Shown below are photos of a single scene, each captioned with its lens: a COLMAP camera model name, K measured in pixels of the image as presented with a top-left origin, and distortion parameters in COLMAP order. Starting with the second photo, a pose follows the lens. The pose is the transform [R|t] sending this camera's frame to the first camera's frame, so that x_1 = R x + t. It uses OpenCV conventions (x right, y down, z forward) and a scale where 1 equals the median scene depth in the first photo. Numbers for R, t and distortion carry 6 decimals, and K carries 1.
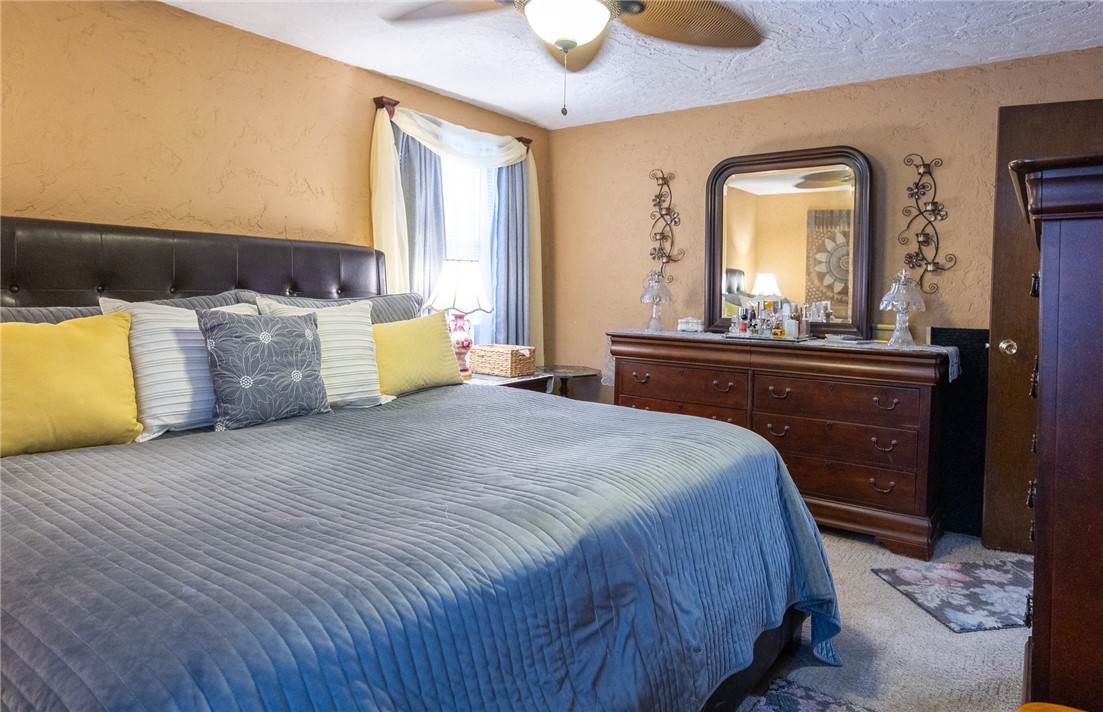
lens RADIAL K [[673.9, 0, 552.3], [0, 673.9, 331.5], [0, 0, 1]] dist [0.002655, 0.001010]
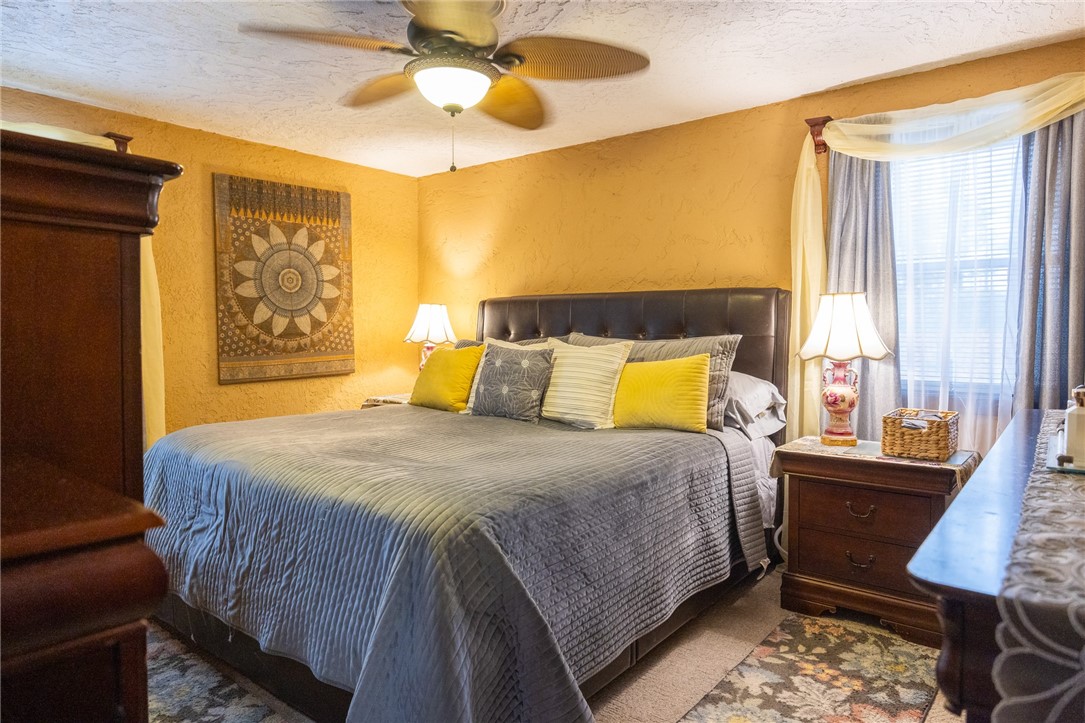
lens RADIAL K [[660.6, 0, 542.5], [0, 660.6, 361.5], [0, 0, 1]] dist [-0.000864, 0.000642]
pose [[-0.037396, 0.028822, -0.998885, 0.670310], [-0.071692, 0.996931, 0.031449, -0.029463], [0.996726, 0.072788, -0.035215, 0.718270]]
